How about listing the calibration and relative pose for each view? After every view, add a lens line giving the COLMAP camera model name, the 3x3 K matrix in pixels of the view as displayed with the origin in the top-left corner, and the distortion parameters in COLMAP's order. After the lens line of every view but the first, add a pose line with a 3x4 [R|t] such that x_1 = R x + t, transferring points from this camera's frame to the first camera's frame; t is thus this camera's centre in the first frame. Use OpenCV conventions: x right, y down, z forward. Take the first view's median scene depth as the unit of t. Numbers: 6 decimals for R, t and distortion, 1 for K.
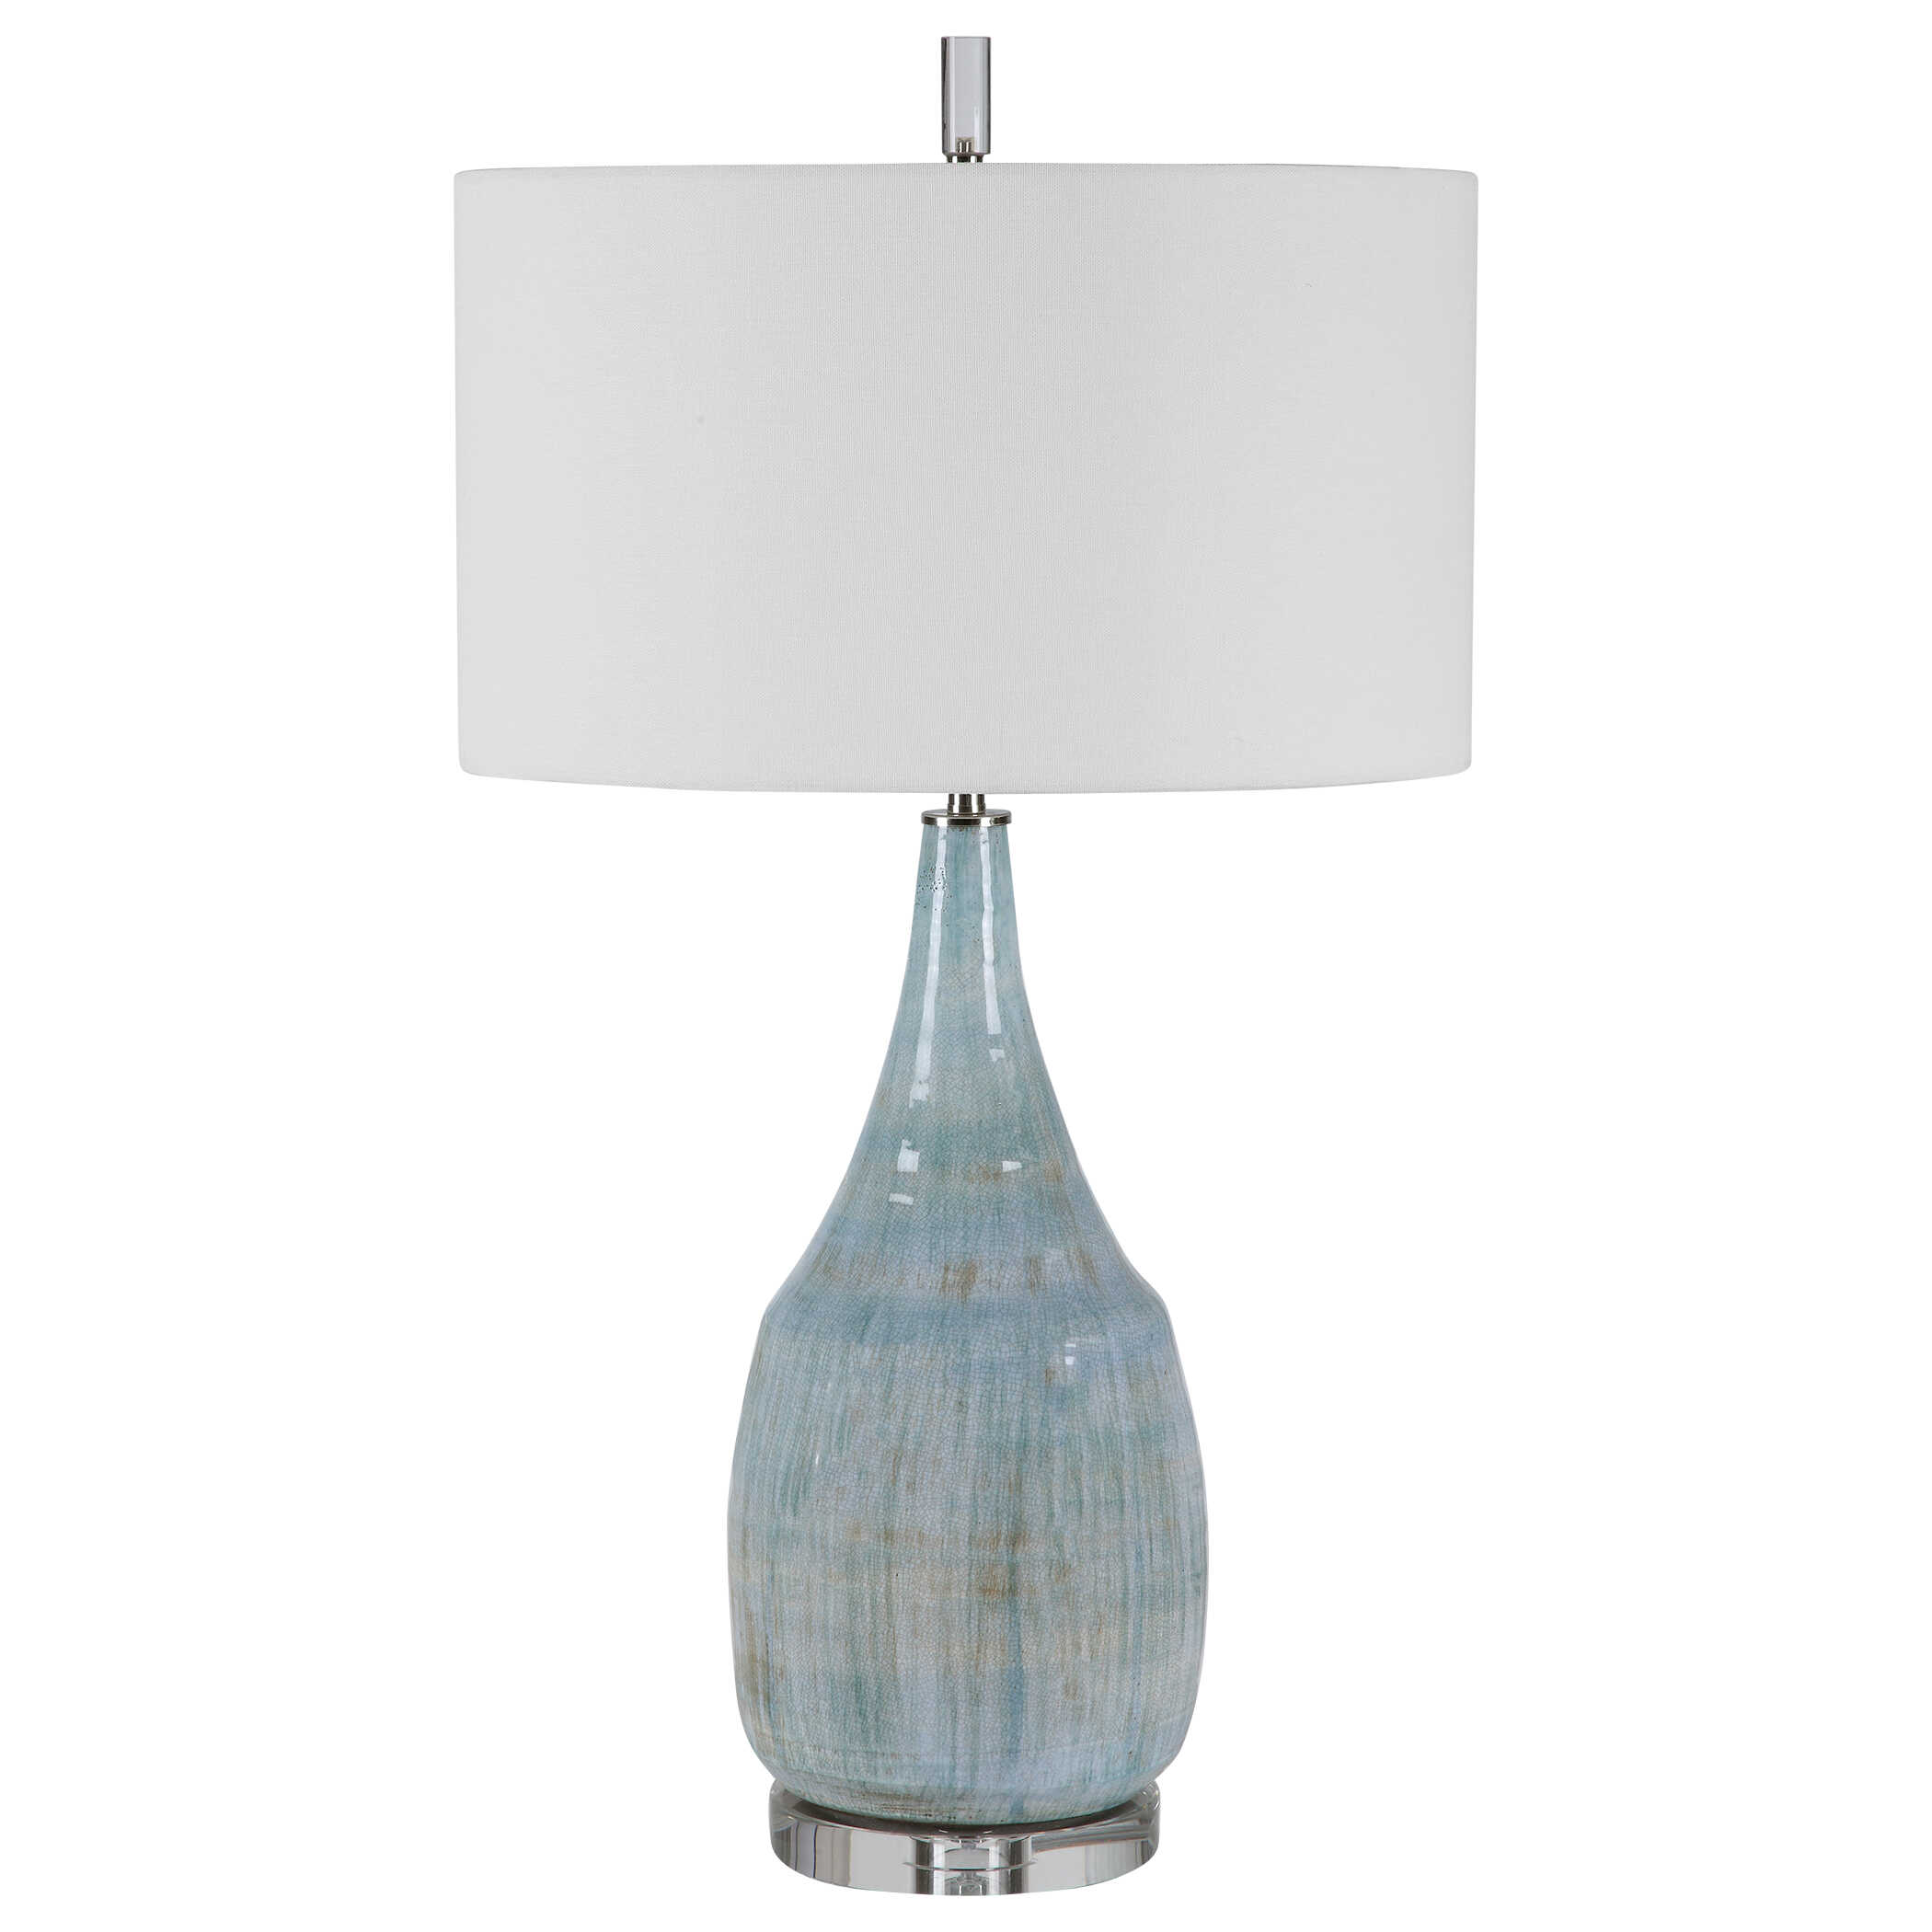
lens RADIAL K [[7172.2, 0, 963.9], [0, 7172.2, 962.4], [0, 0, 1]] dist [0.614591, 0.000000]
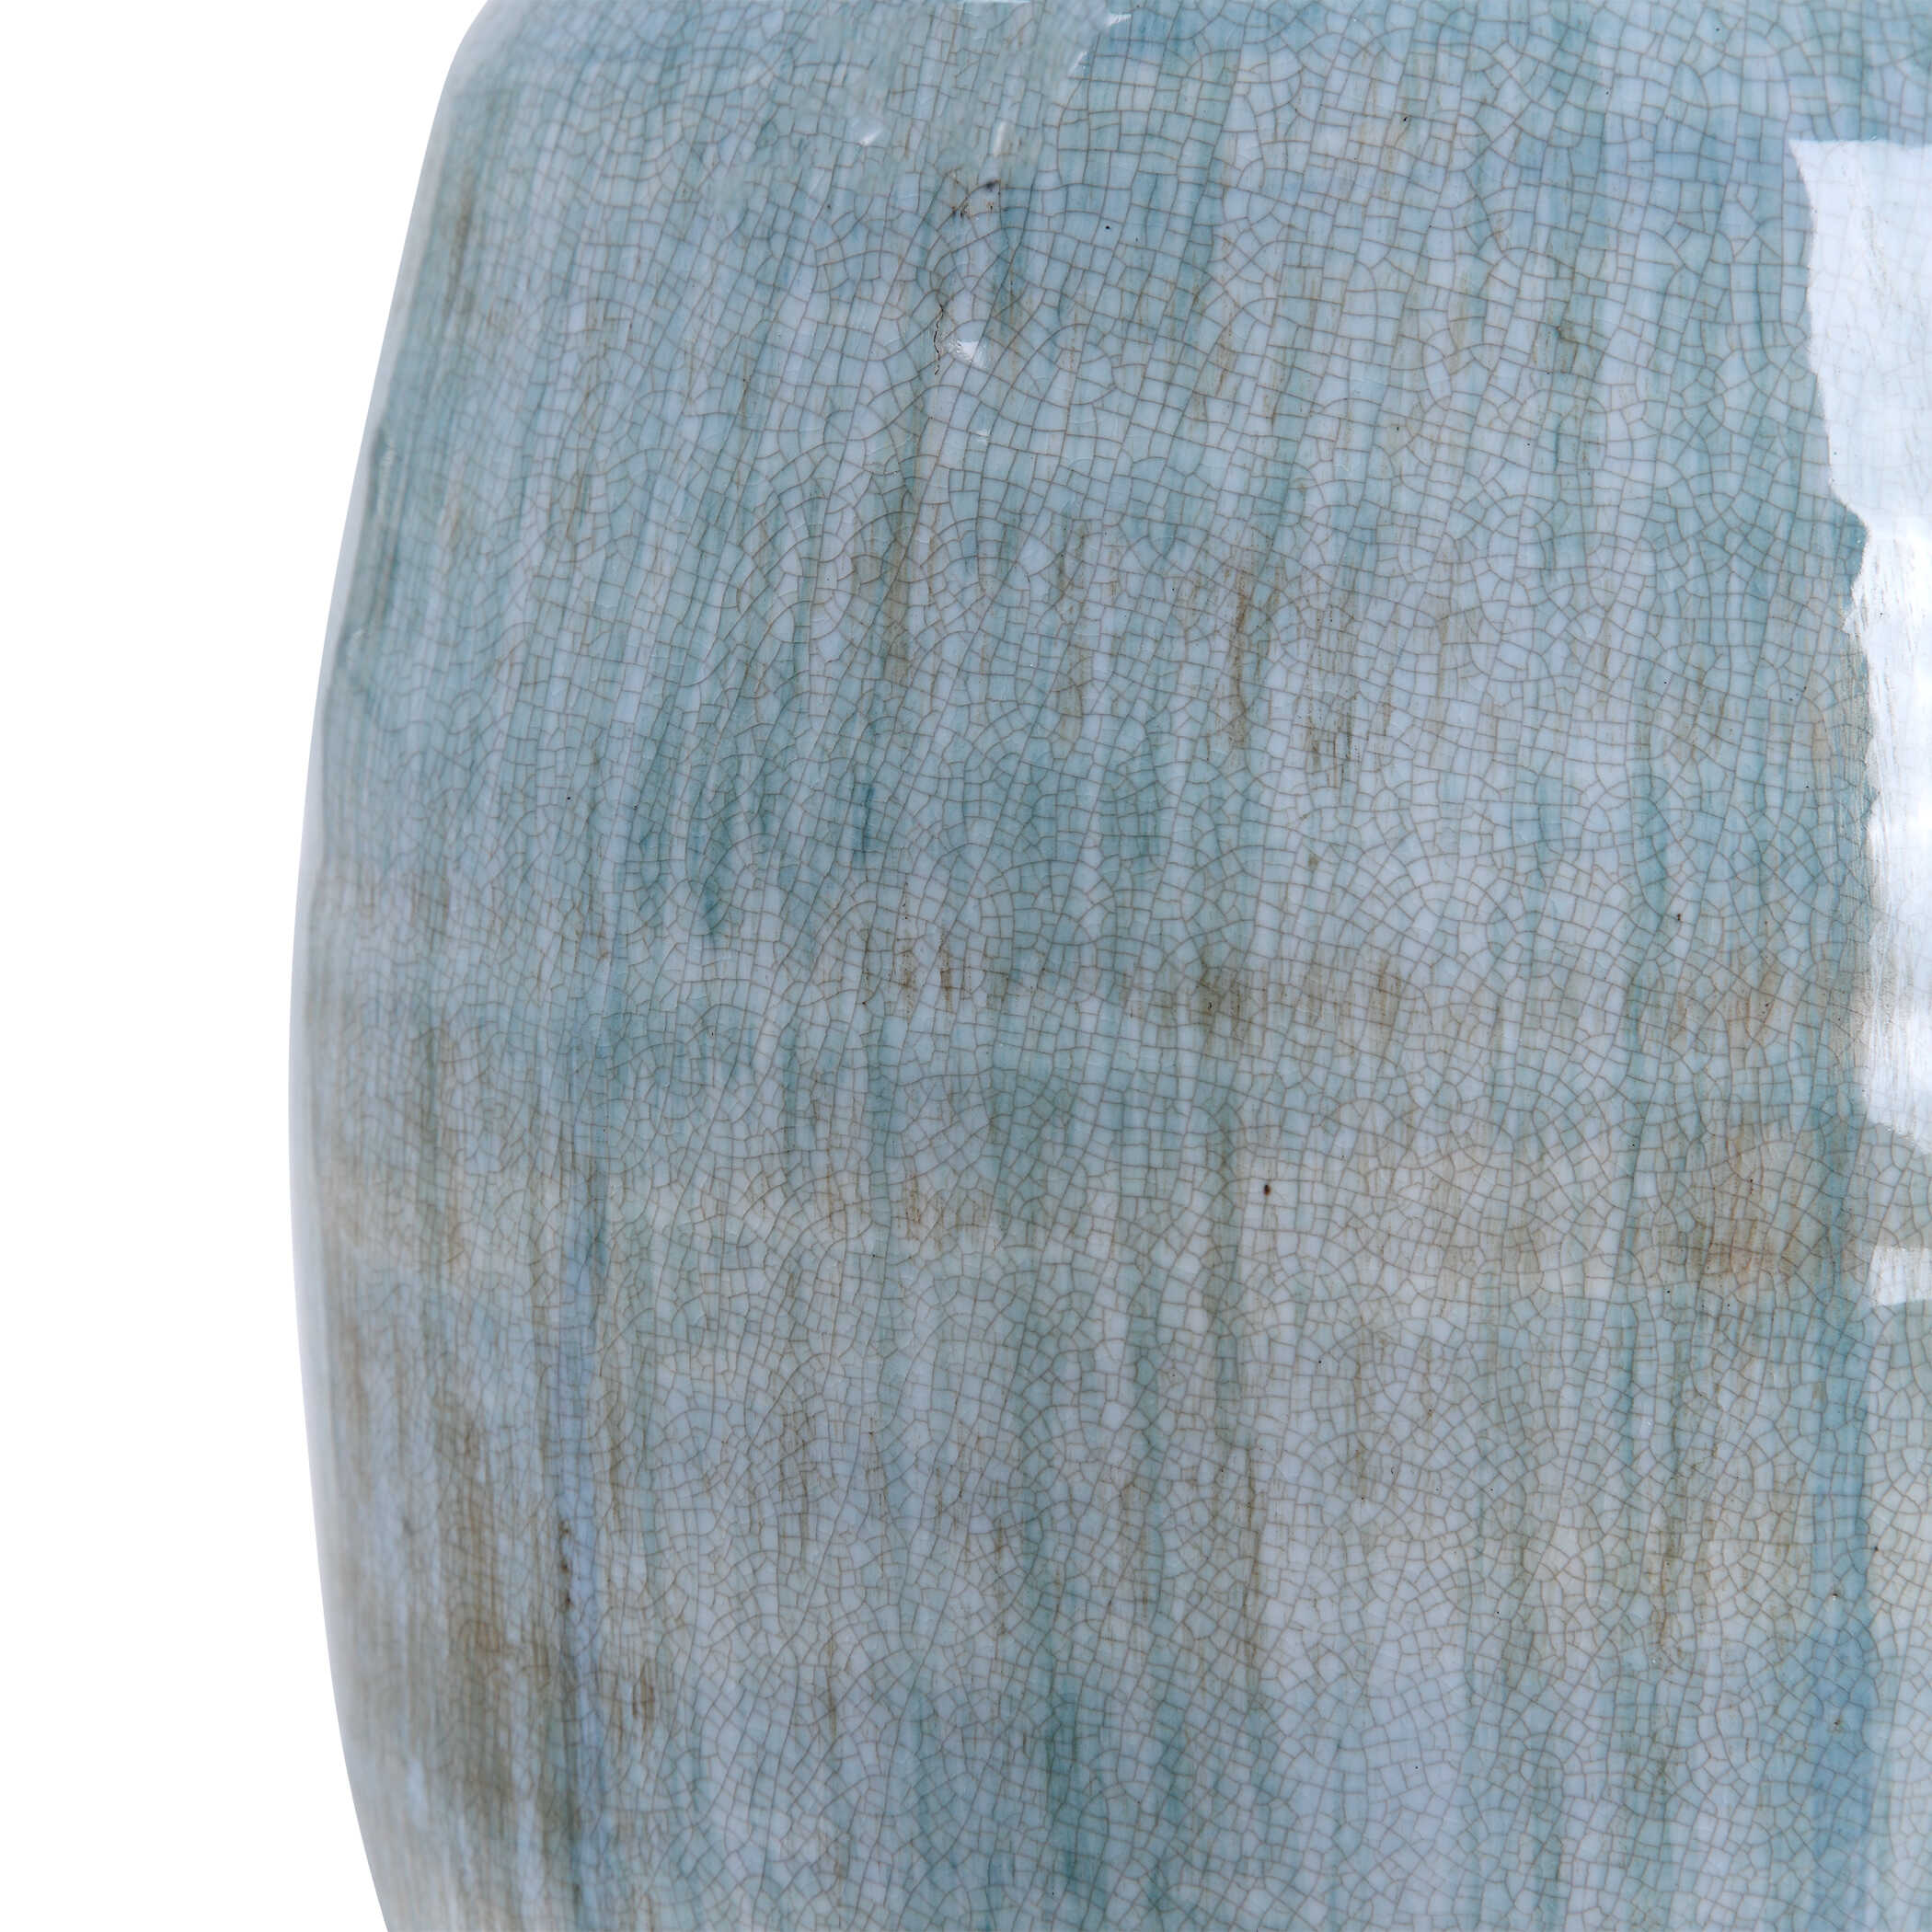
lens RADIAL K [[7172.2, 0, 954.9], [0, 7172.2, 1077.9], [0, 0, 1]] dist [0.614591, 0.000000]
pose [[0.985227, -0.024866, 0.169437, -0.049967], [0.023923, 0.999685, 0.007602, 0.077146], [-0.169573, -0.003436, 0.985512, 0.772753]]
